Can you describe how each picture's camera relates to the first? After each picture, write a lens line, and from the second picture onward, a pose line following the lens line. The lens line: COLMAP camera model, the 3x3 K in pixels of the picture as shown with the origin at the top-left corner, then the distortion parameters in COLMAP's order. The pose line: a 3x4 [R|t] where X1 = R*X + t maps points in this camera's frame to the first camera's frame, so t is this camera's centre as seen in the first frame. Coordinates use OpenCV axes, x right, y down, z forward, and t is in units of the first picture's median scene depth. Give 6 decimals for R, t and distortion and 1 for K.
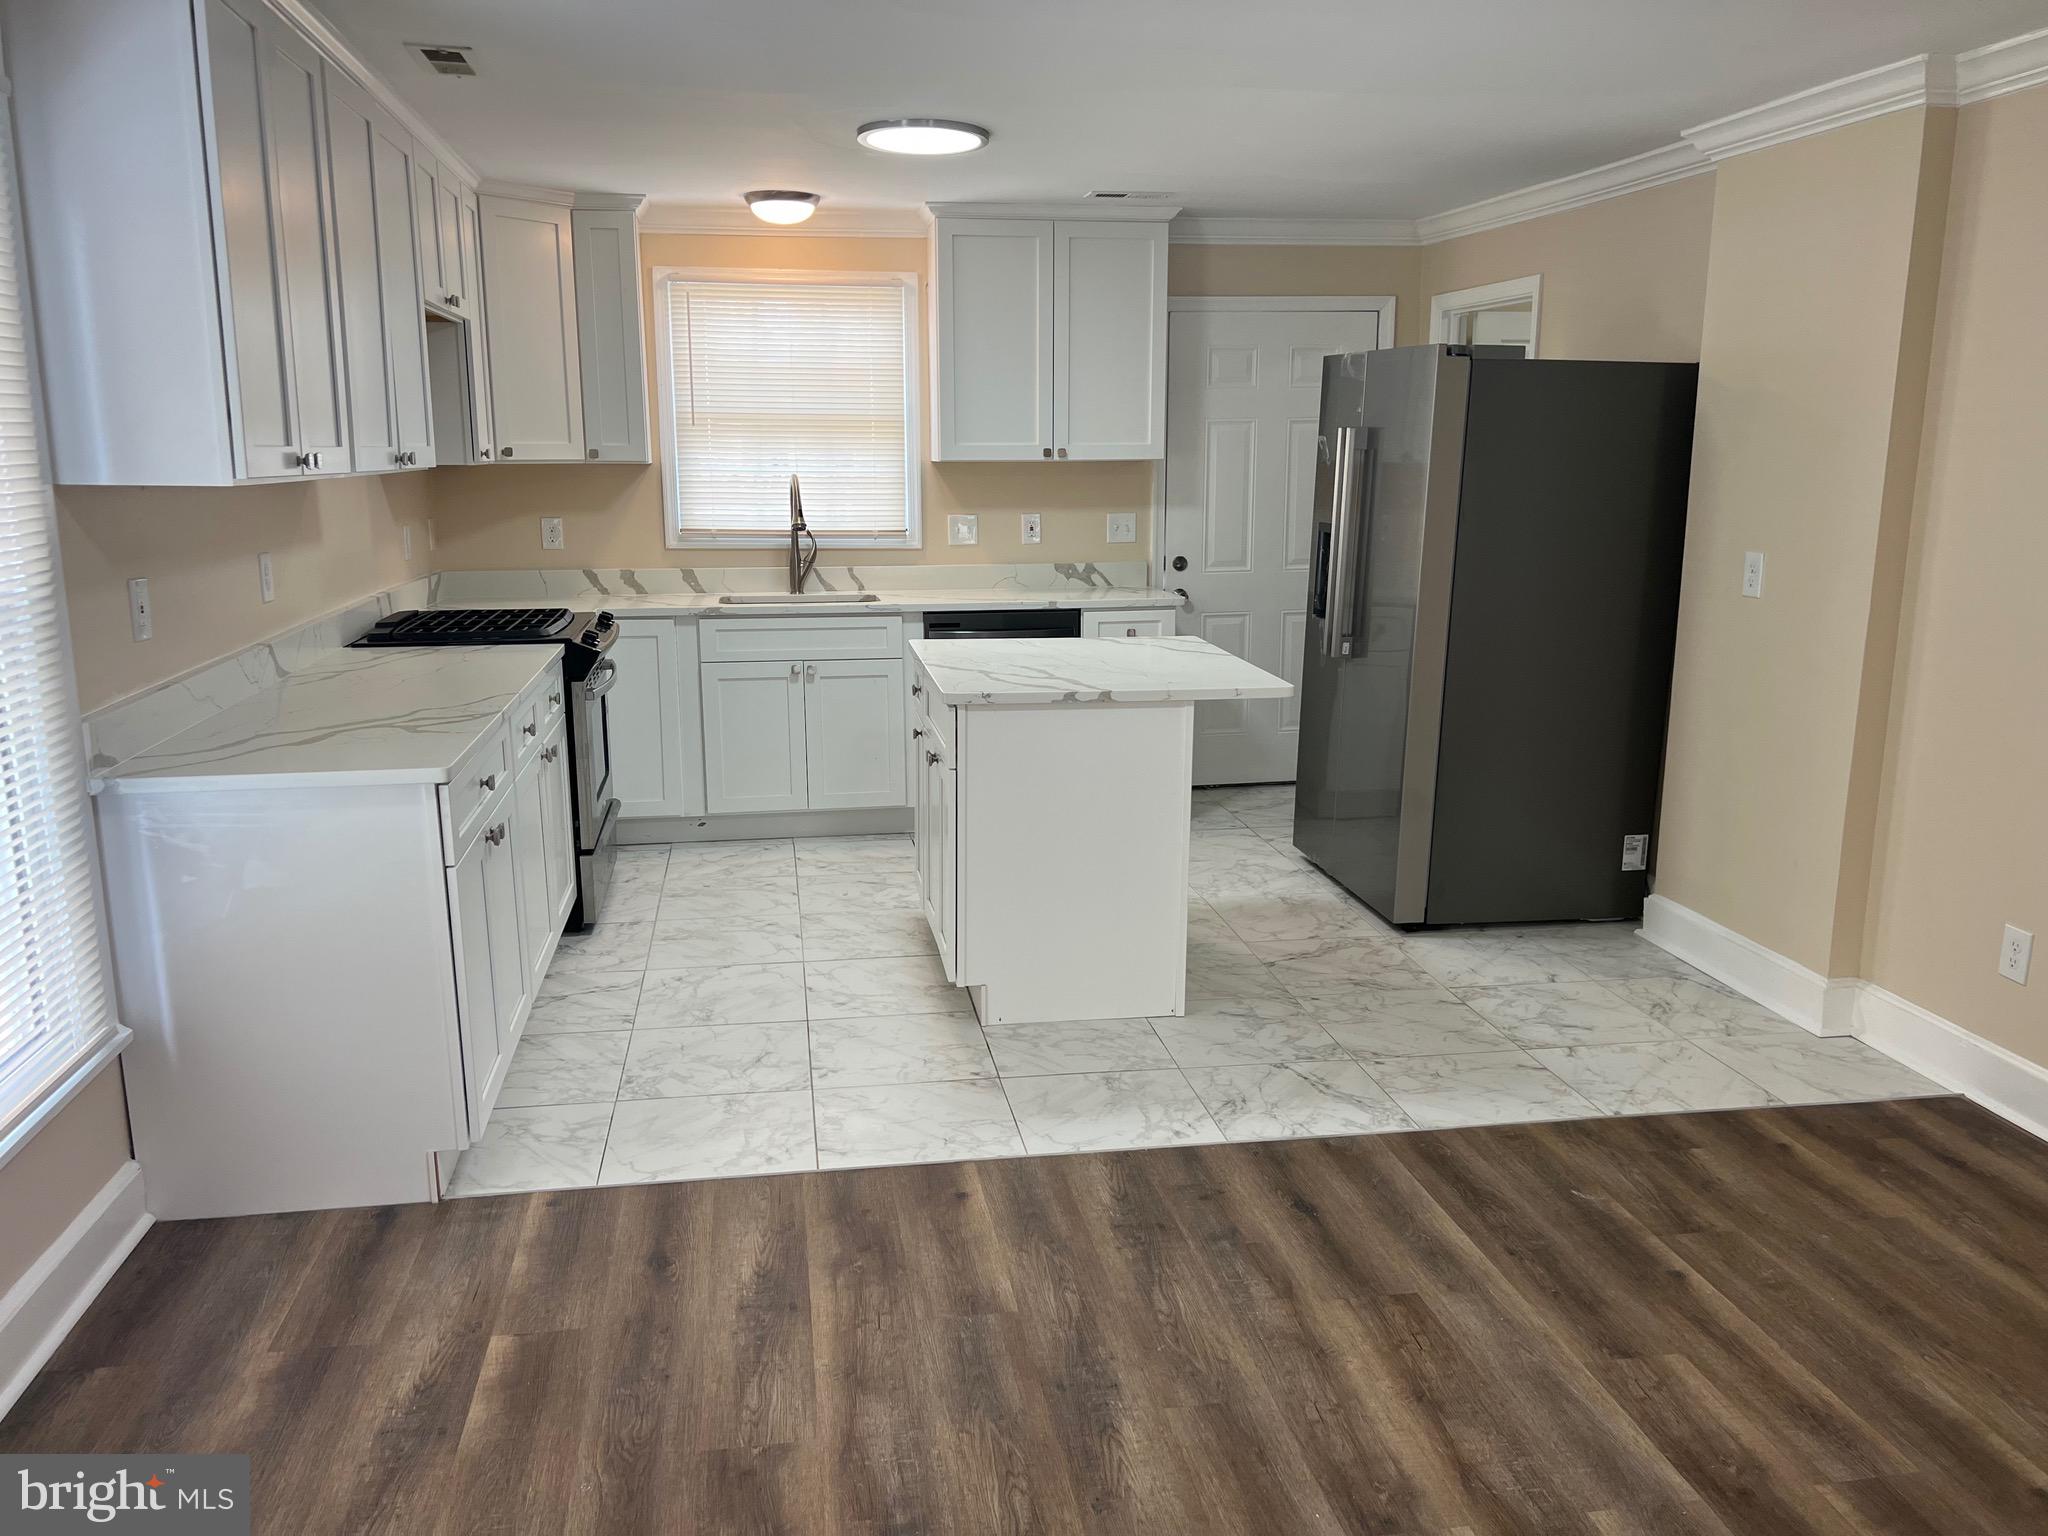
lens RADIAL K [[1535.3, 0, 1013.9], [0, 1535.3, 761.0], [0, 0, 1]] dist [0.075647, -0.093320]
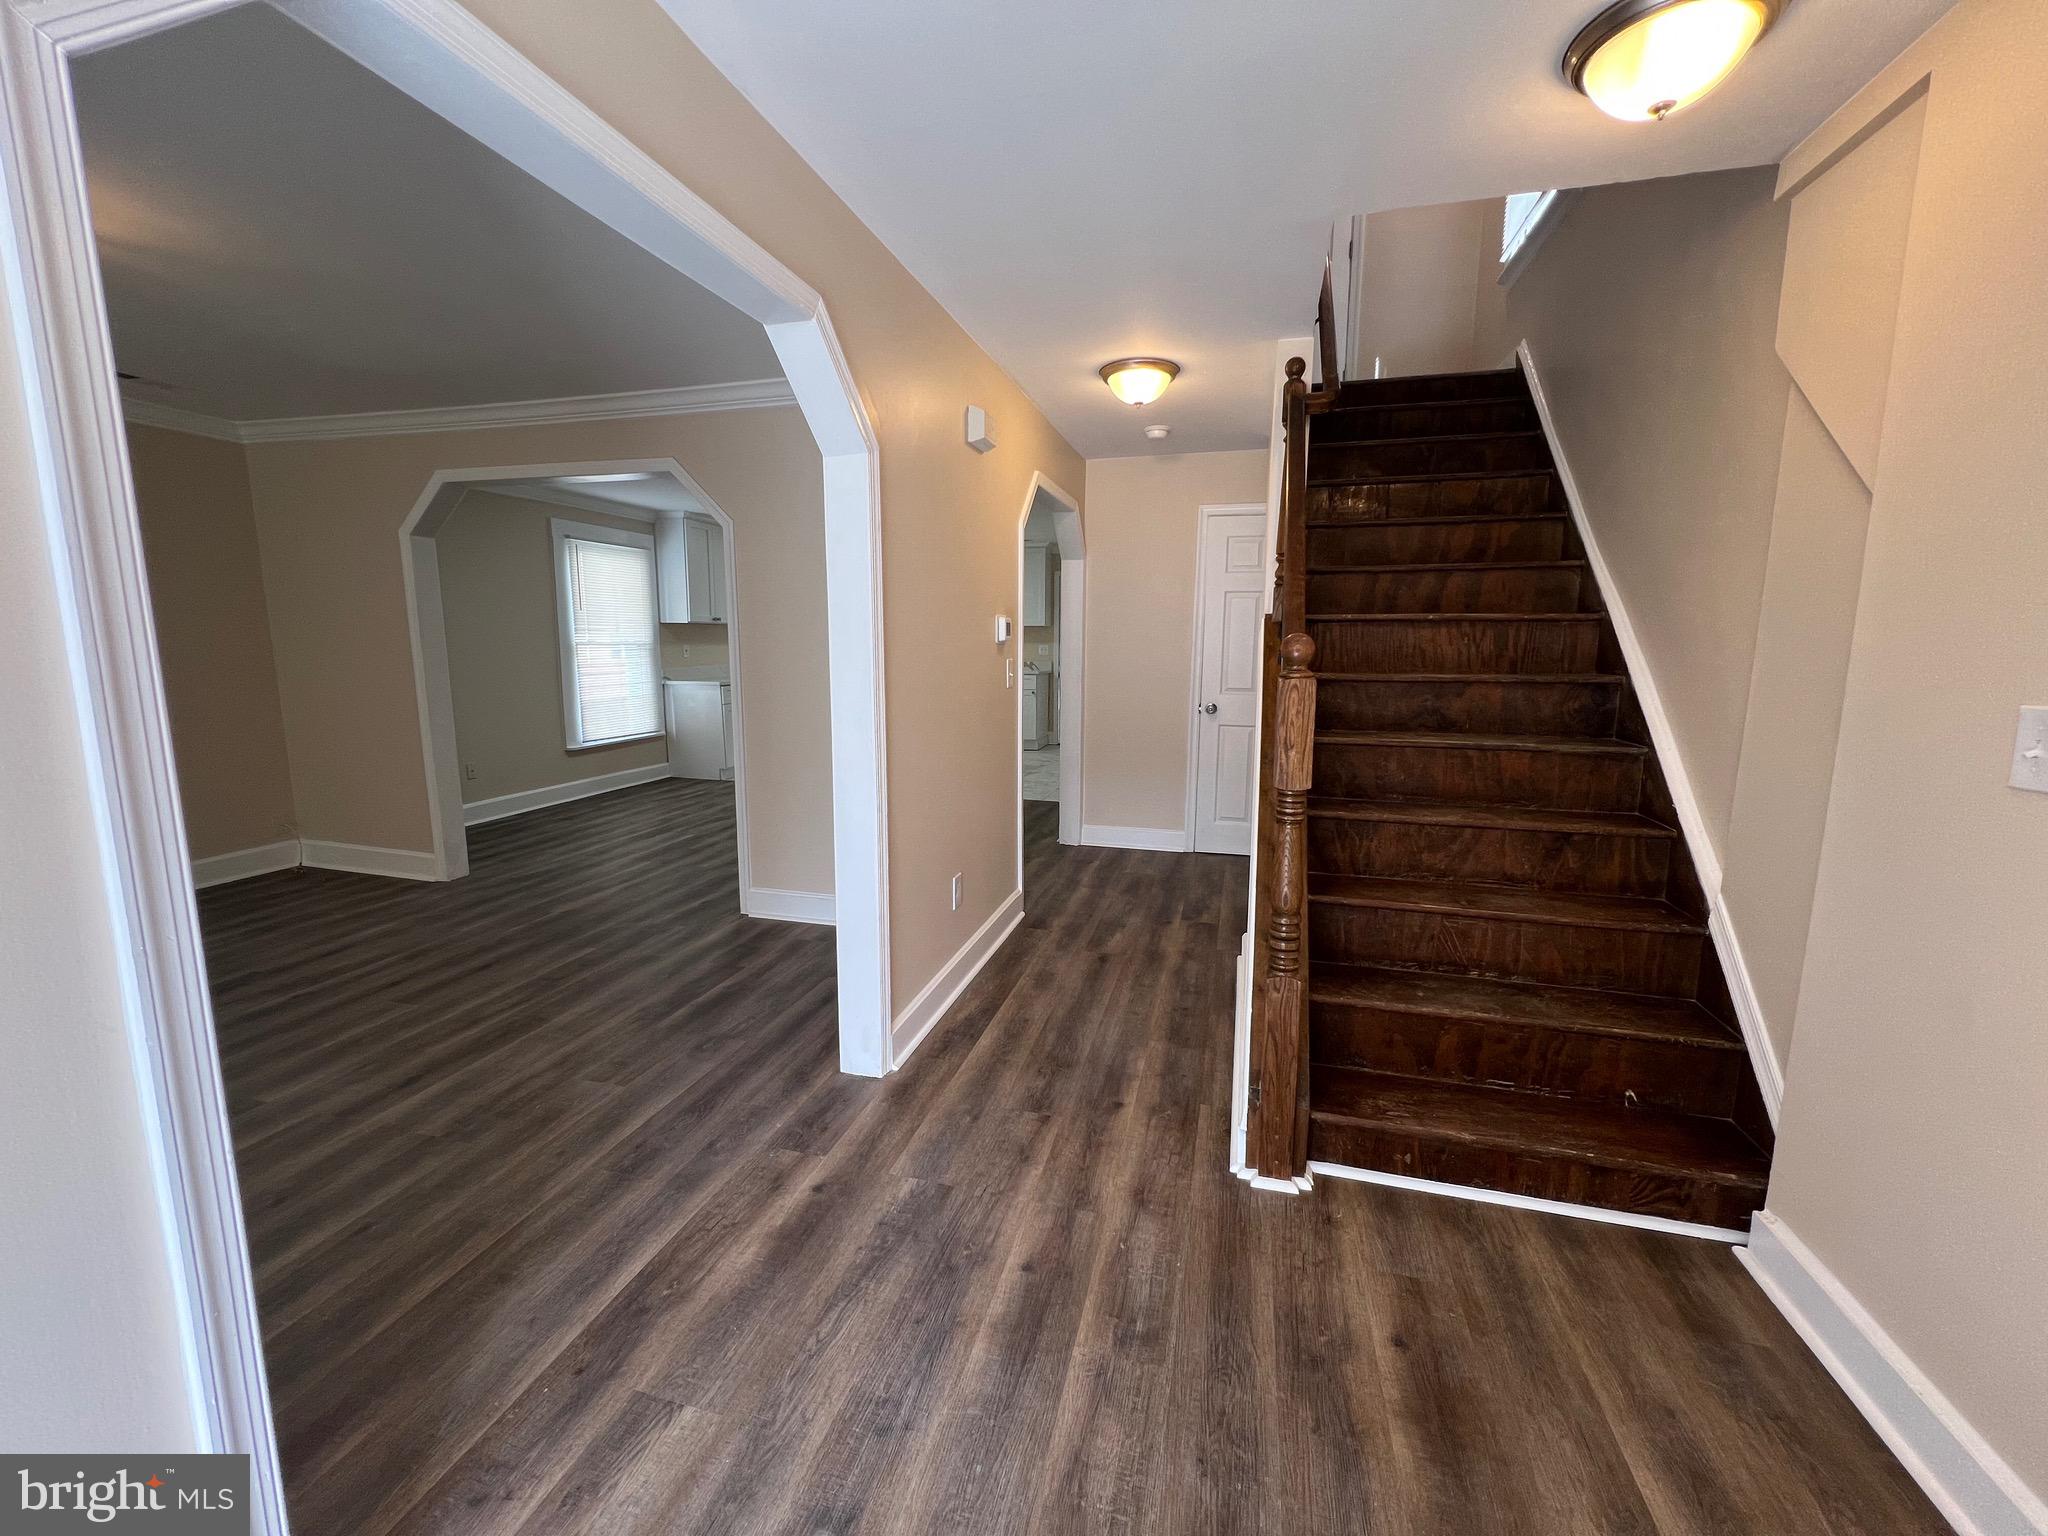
lens RADIAL K [[818.0, 0, 1018.8], [0, 818.0, 764.2], [0, 0, 1]] dist [-0.000502, -0.000052]
pose [[0.907041, 0.068033, -0.415510, 1.149399], [-0.088980, 0.995543, -0.031236, 0.190618], [0.411534, 0.065305, 0.909052, -0.666260]]
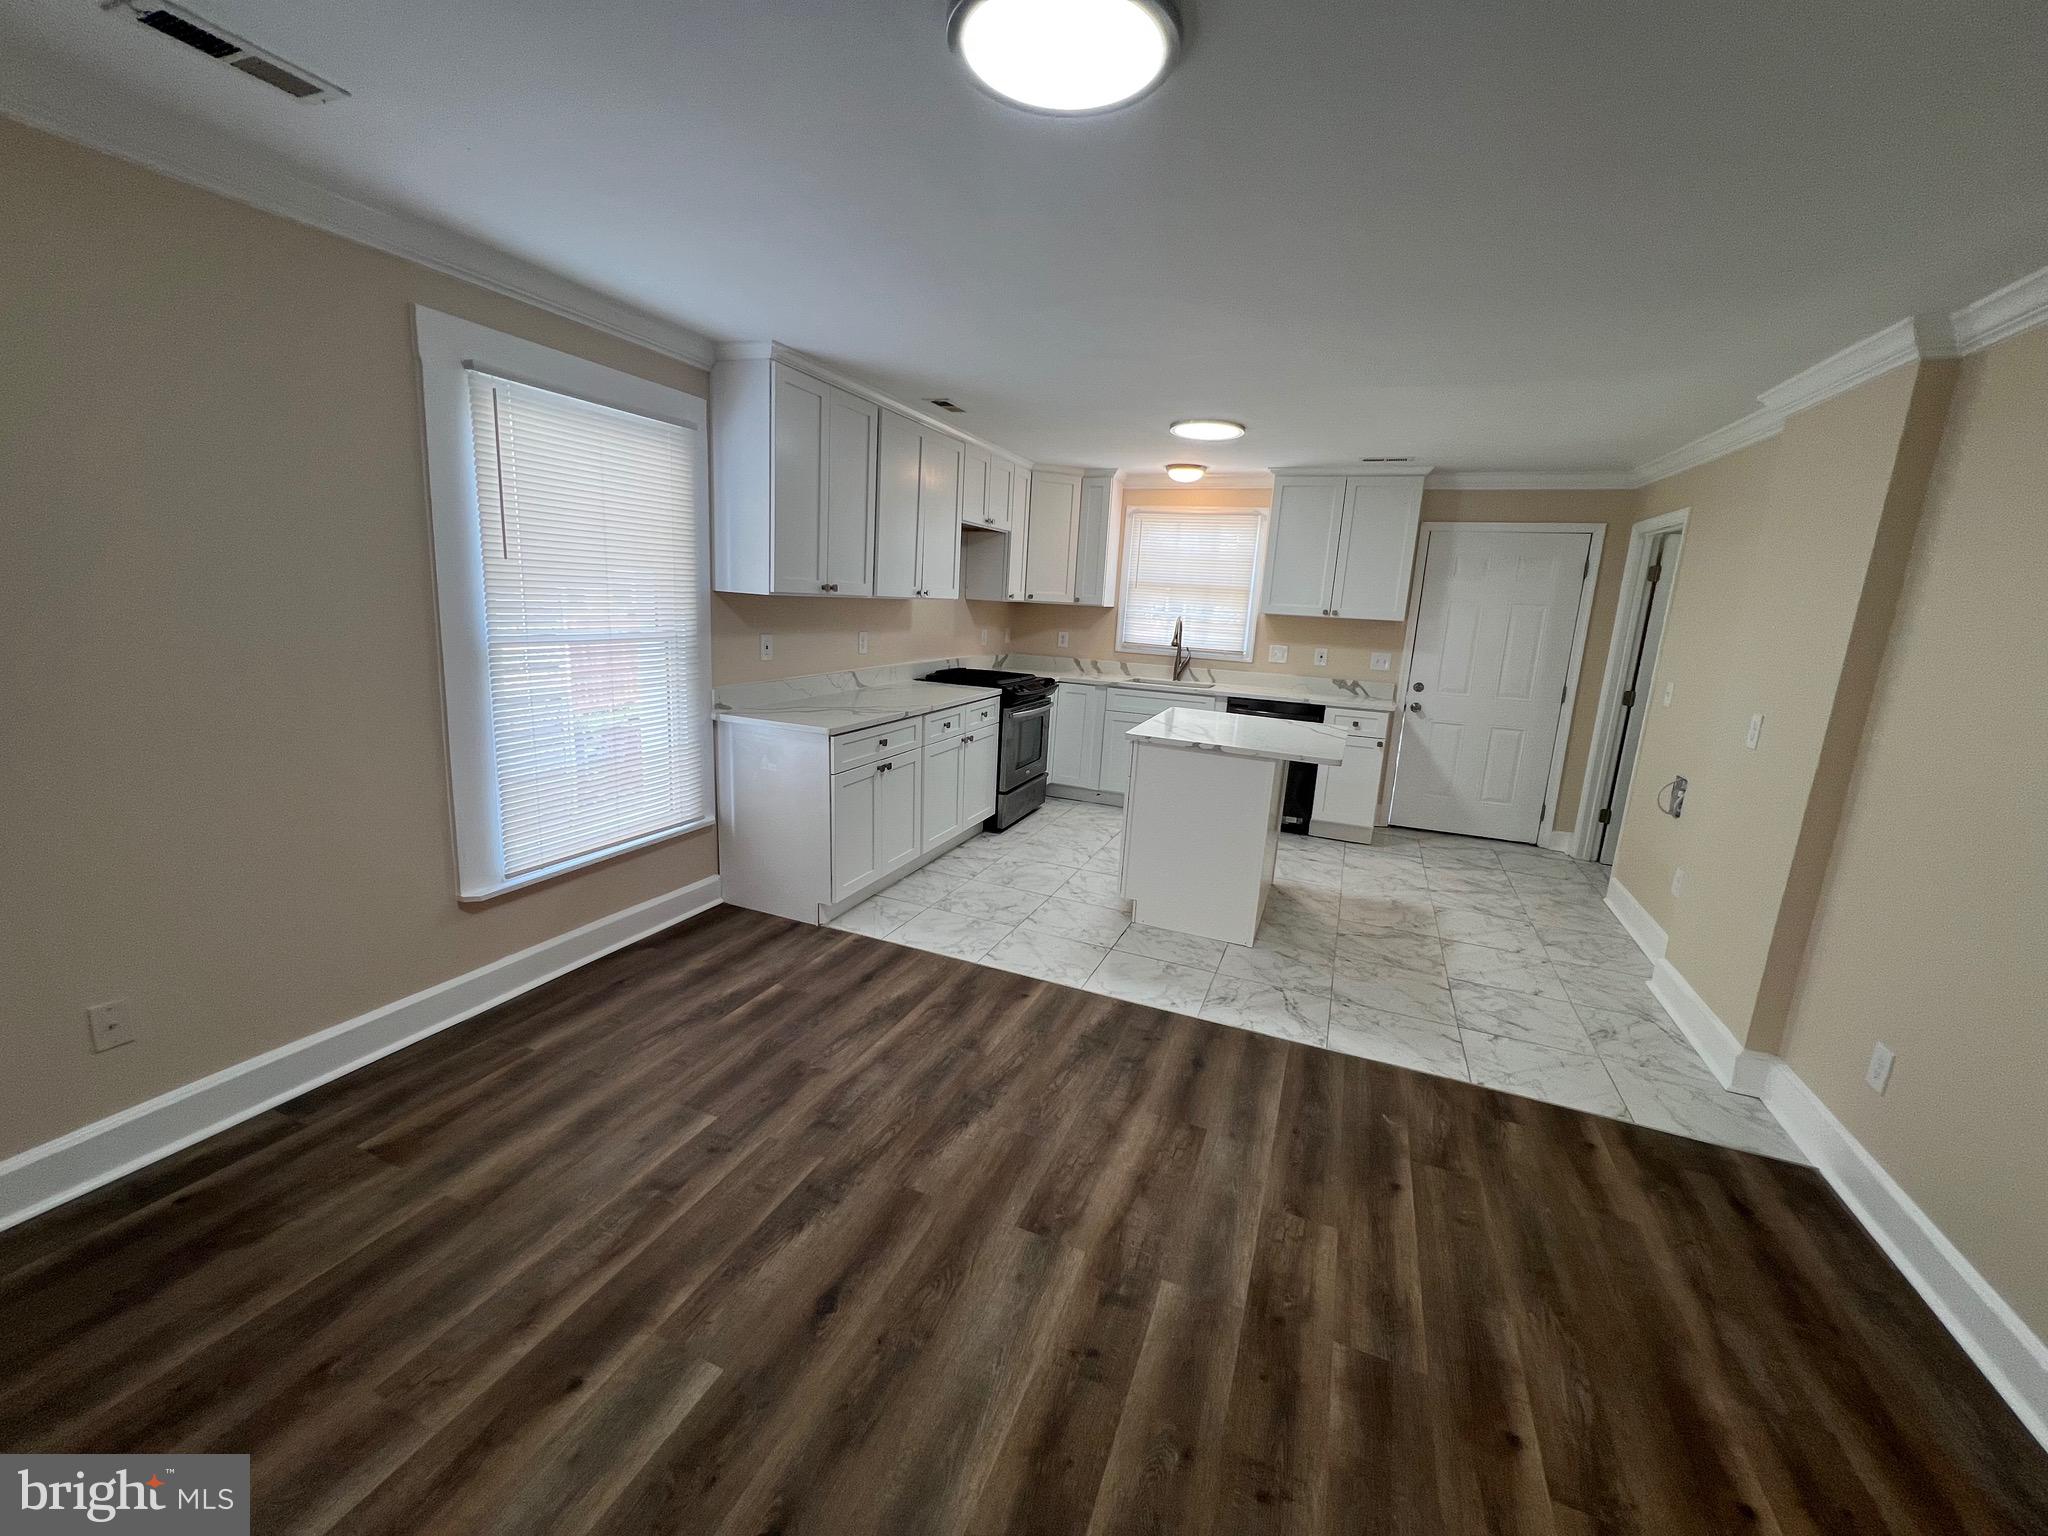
lens RADIAL K [[818.0, 0, 1018.8], [0, 818.0, 764.2], [0, 0, 1]] dist [-0.000502, -0.000052]
pose [[0.848314, 0.152841, -0.506955, 0.340348], [-0.159100, 0.986767, 0.031268, -0.018242], [0.505025, 0.054131, 0.861405, 0.111988]]
